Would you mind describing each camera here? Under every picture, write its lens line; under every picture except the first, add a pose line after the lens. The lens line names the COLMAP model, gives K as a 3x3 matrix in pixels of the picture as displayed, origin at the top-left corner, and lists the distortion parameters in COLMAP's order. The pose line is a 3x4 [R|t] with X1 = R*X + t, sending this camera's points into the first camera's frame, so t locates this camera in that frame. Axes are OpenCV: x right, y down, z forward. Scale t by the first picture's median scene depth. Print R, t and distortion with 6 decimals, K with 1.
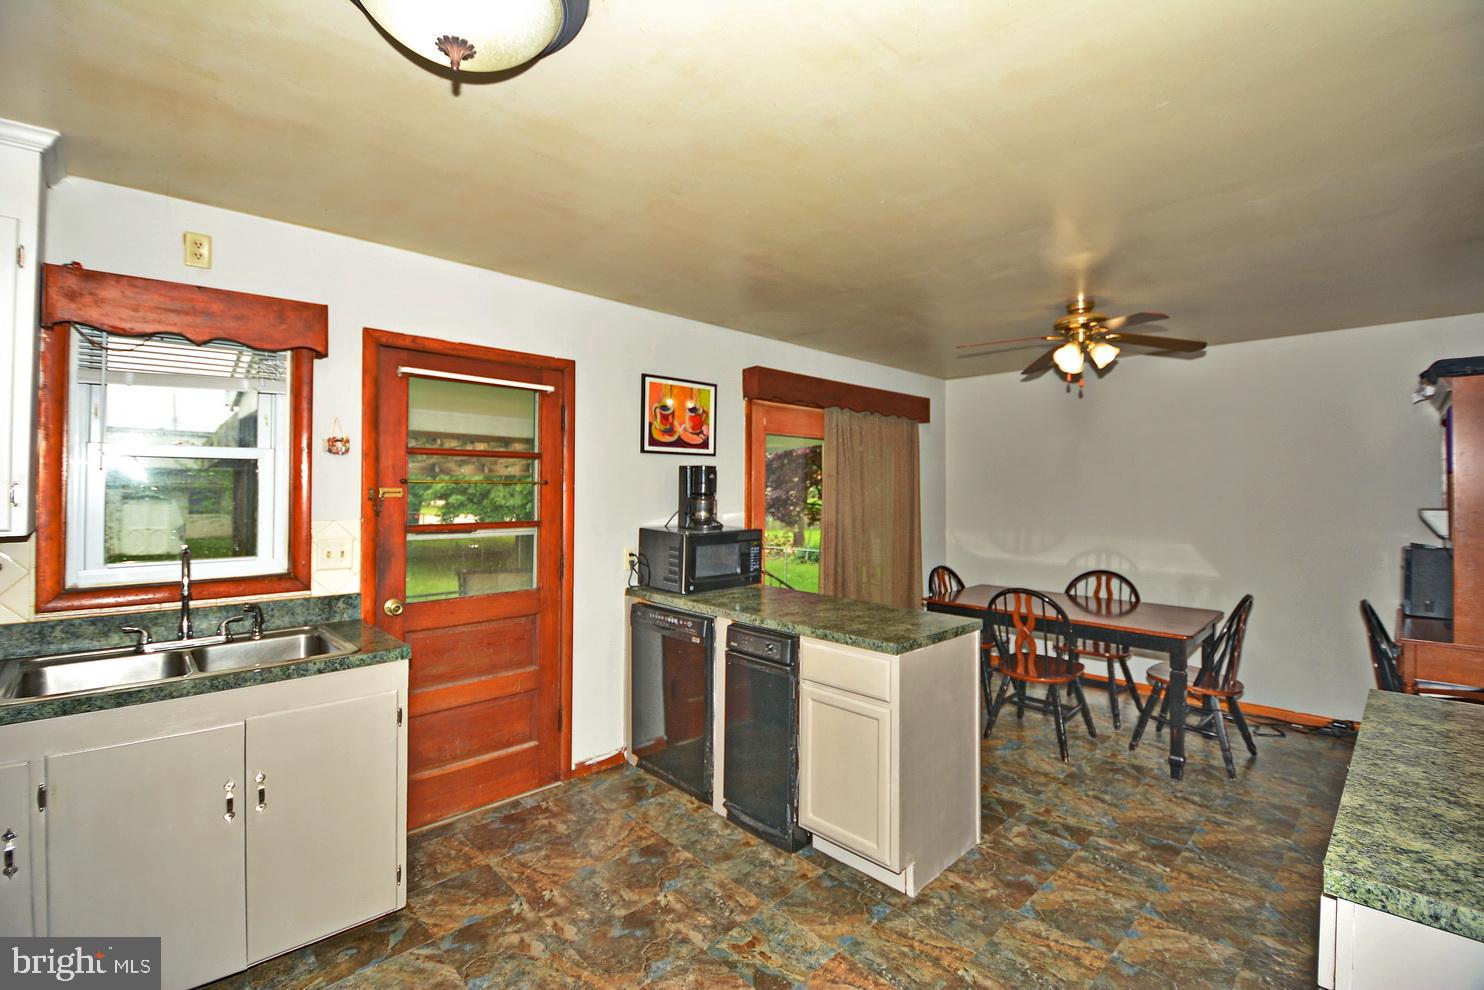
lens RADIAL K [[653.4, 0, 746.0], [0, 653.4, 481.9], [0, 0, 1]] dist [0.017763, -0.025337]
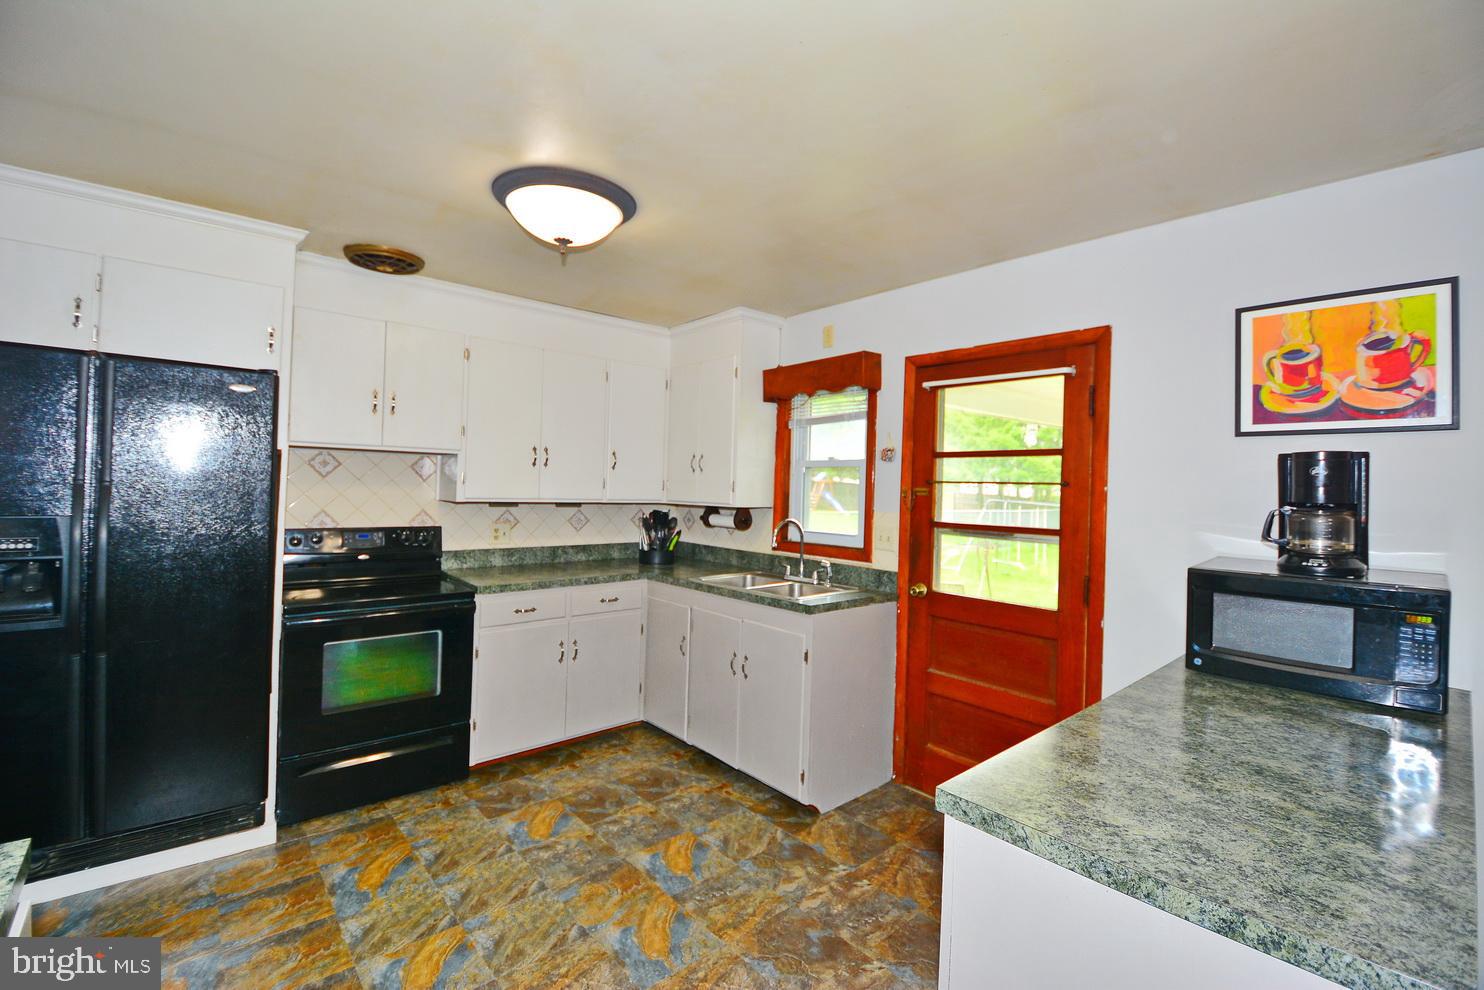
lens RADIAL K [[653.4, 0, 746.0], [0, 653.4, 481.9], [0, 0, 1]] dist [0.017763, -0.025337]
pose [[-0.050758, -0.012984, -0.998627, 0.484085], [-0.016185, 0.999795, -0.012177, 0.013539], [0.998580, 0.015545, -0.050957, 0.567993]]
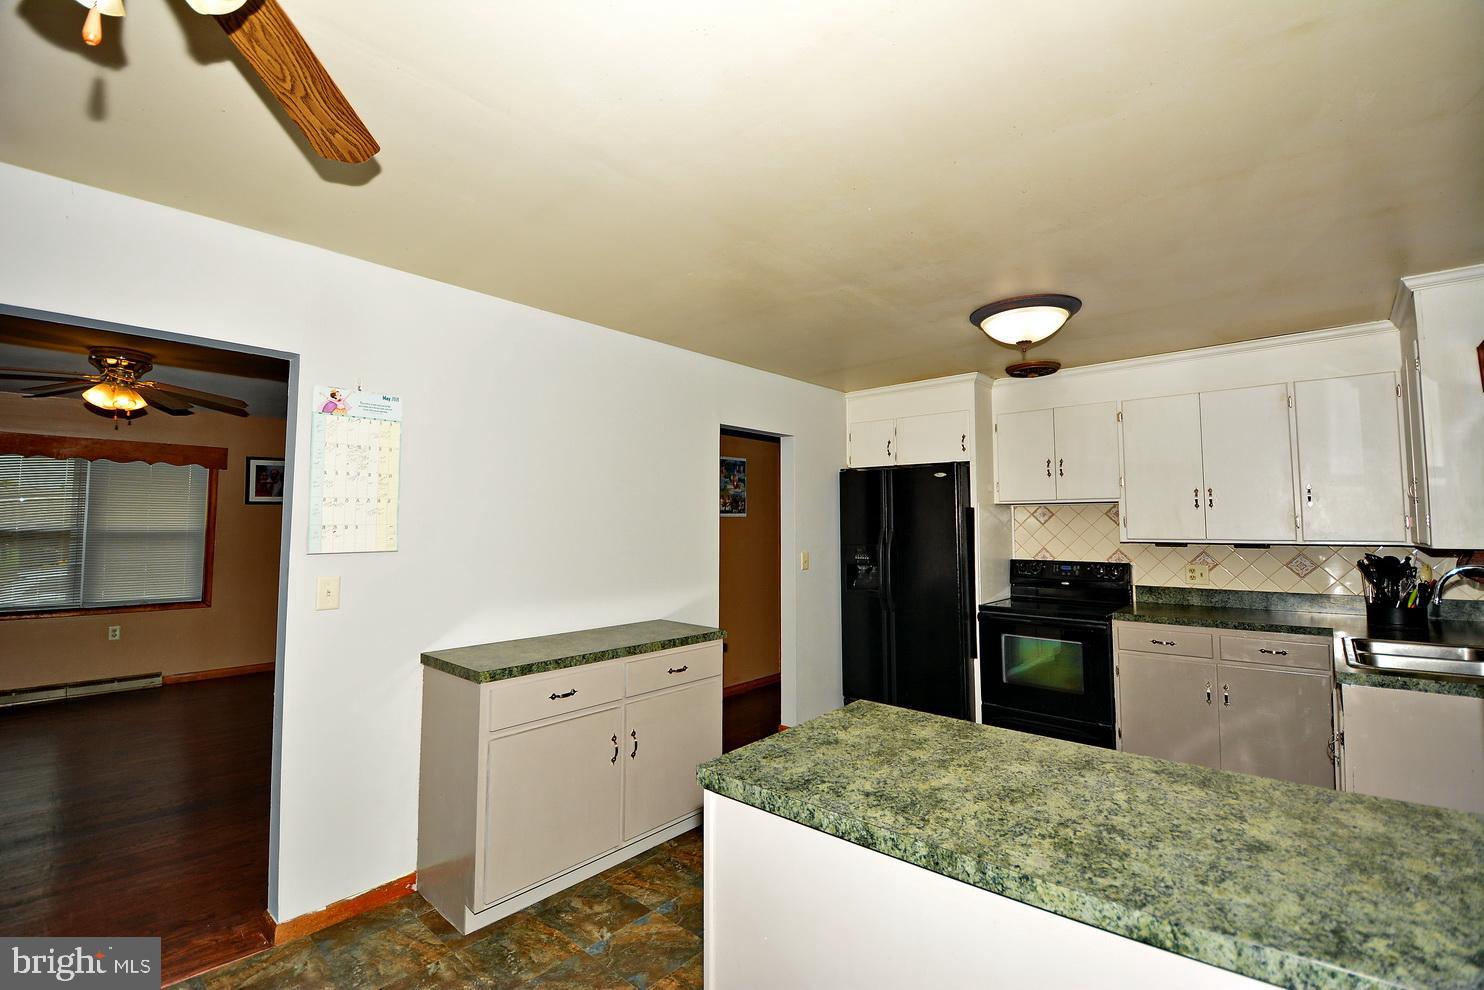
lens RADIAL K [[653.4, 0, 746.0], [0, 653.4, 481.9], [0, 0, 1]] dist [0.017763, -0.025337]
pose [[-0.996920, -0.011599, -0.077563, 0.283840], [-0.005456, 0.996864, -0.078941, 0.027431], [0.078236, -0.078275, -0.993857, 1.178174]]
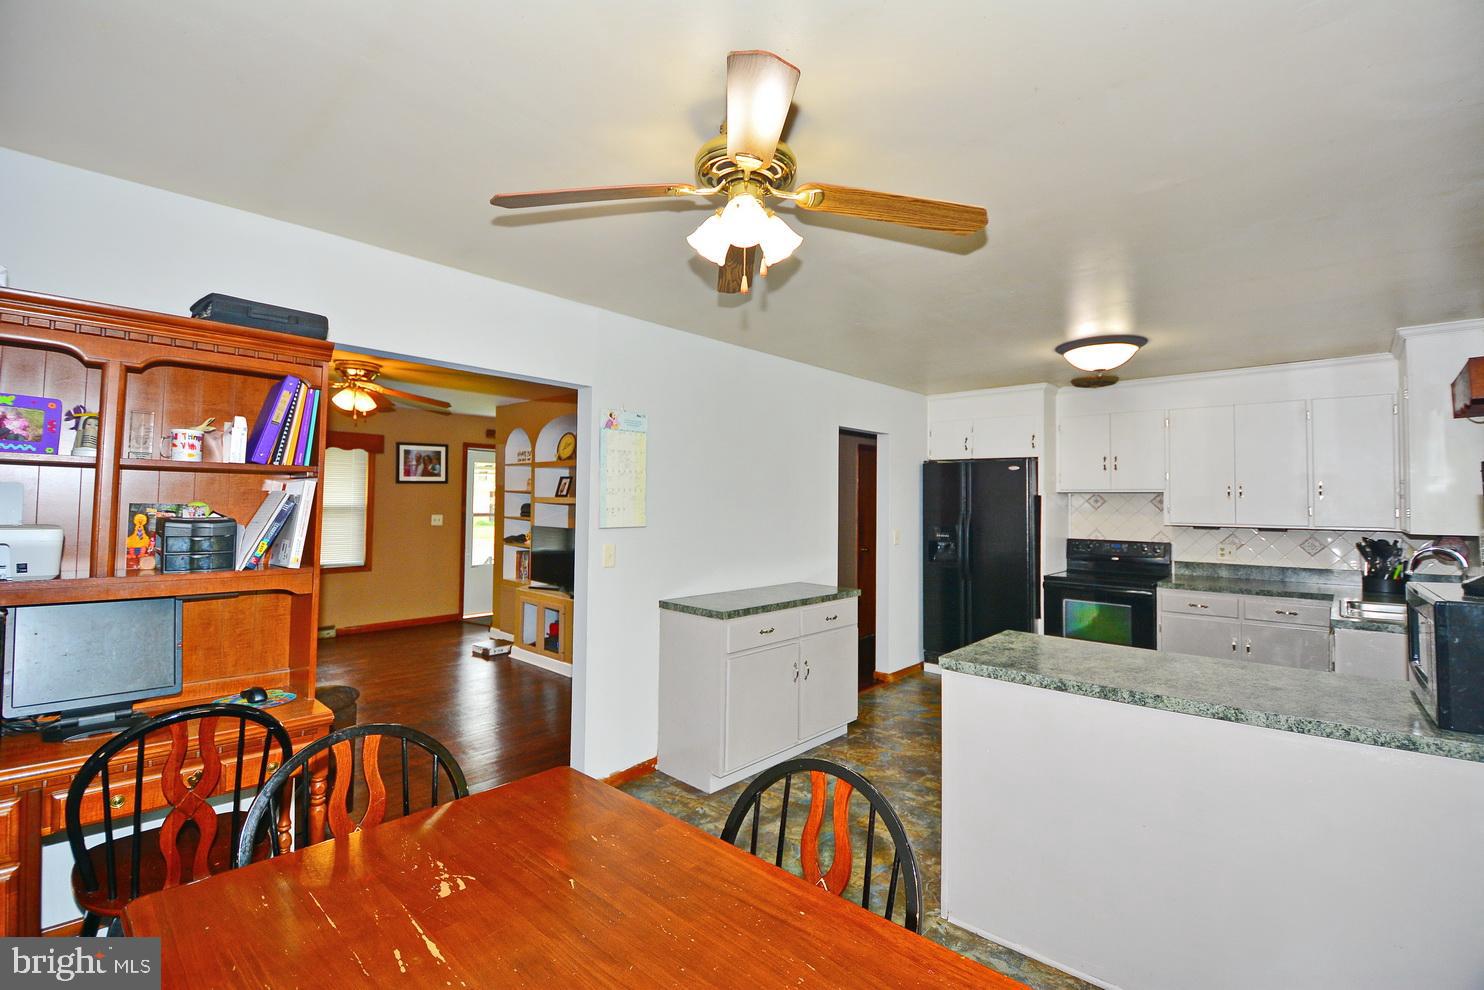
lens RADIAL K [[653.4, 0, 746.0], [0, 653.4, 481.9], [0, 0, 1]] dist [0.017763, -0.025337]
pose [[-0.998024, -0.019239, -0.059808, 0.515485], [-0.016712, 0.998958, -0.042469, 0.020199], [0.060563, -0.041385, -0.997306, 1.426220]]
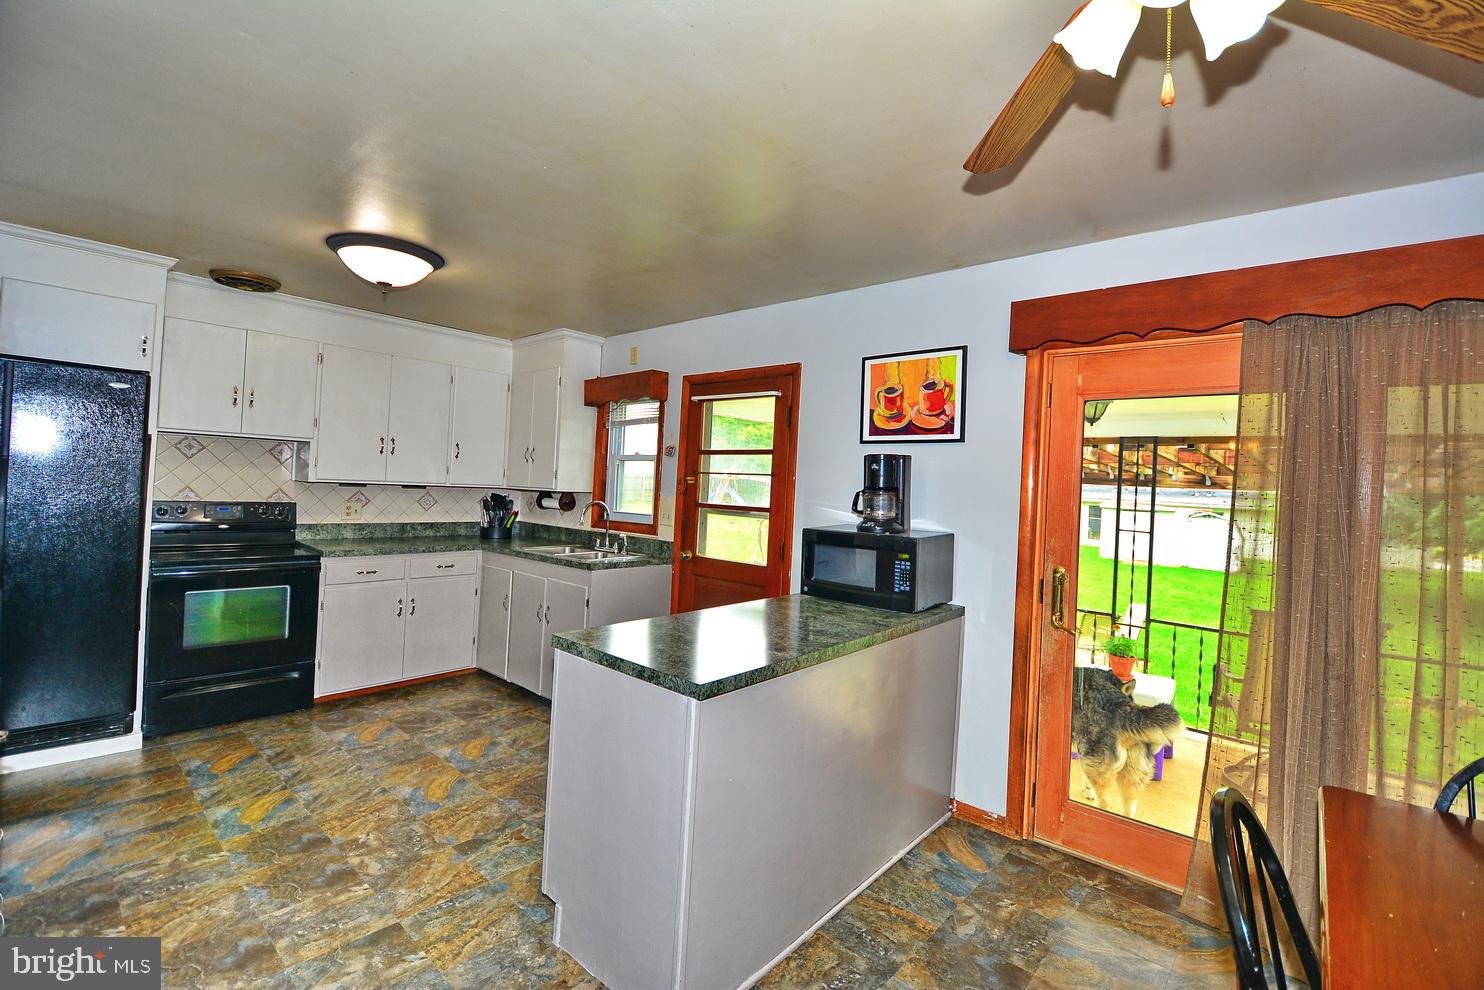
lens RADIAL K [[653.4, 0, 746.0], [0, 653.4, 481.9], [0, 0, 1]] dist [0.017763, -0.025337]
pose [[0.074873, -0.009295, -0.997150, 0.746355], [-0.034014, 0.999351, -0.011869, 0.025683], [0.996613, 0.034806, 0.074508, 0.772282]]
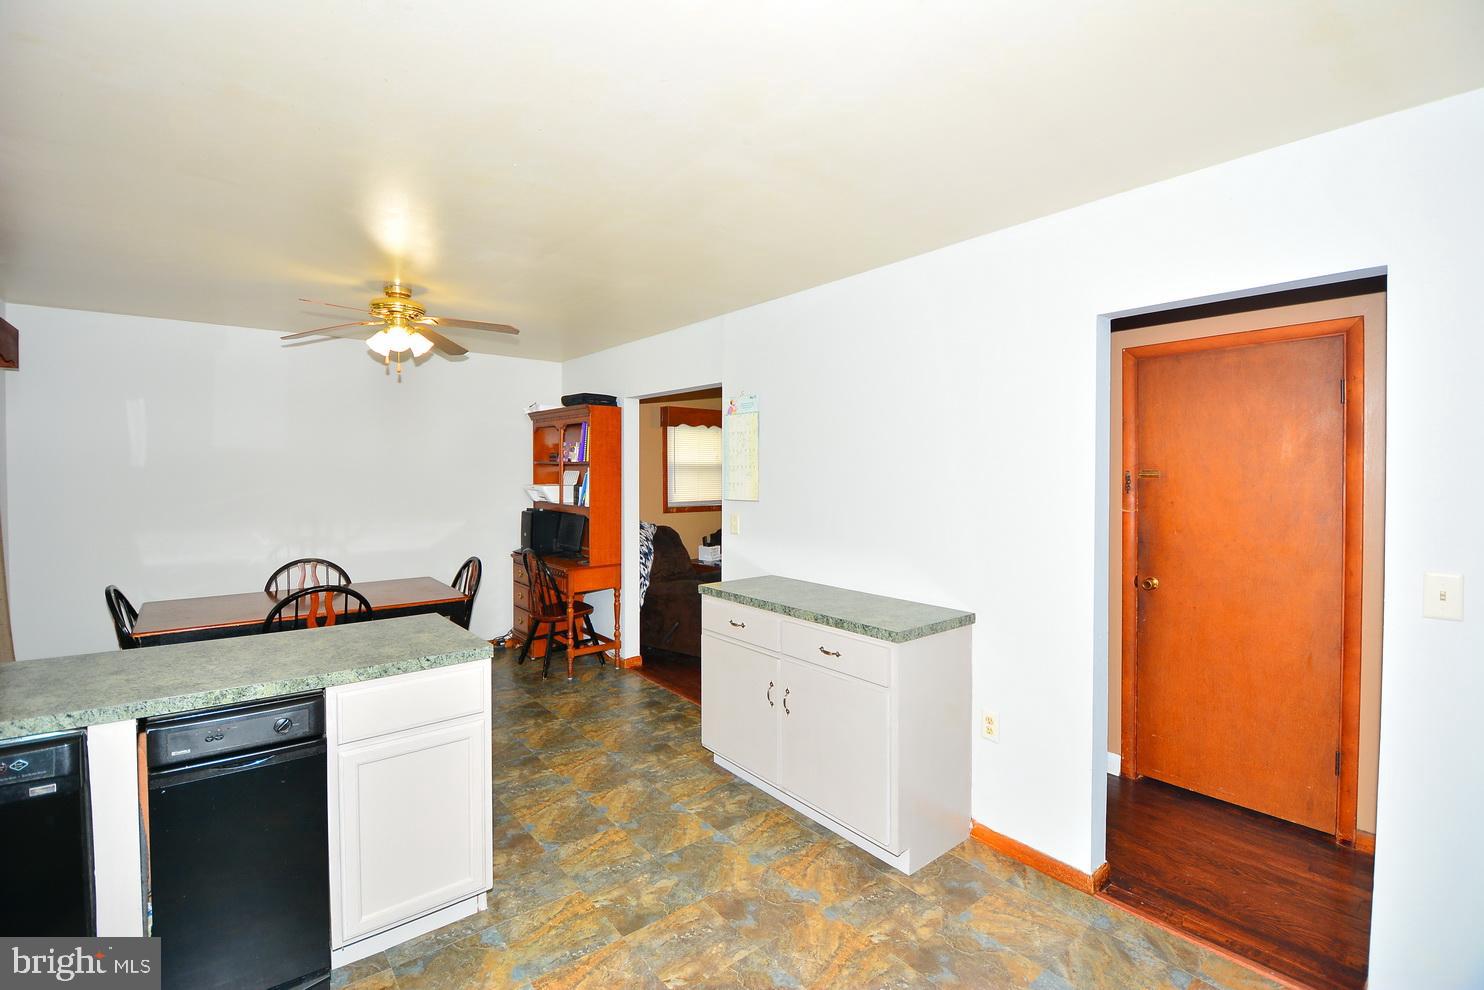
lens RADIAL K [[653.4, 0, 746.0], [0, 653.4, 481.9], [0, 0, 1]] dist [0.017763, -0.025337]
pose [[0.083051, -0.021547, 0.996312, -0.425816], [-0.012294, 0.999668, 0.022644, -0.005381], [-0.996469, -0.014130, 0.082759, 0.369061]]
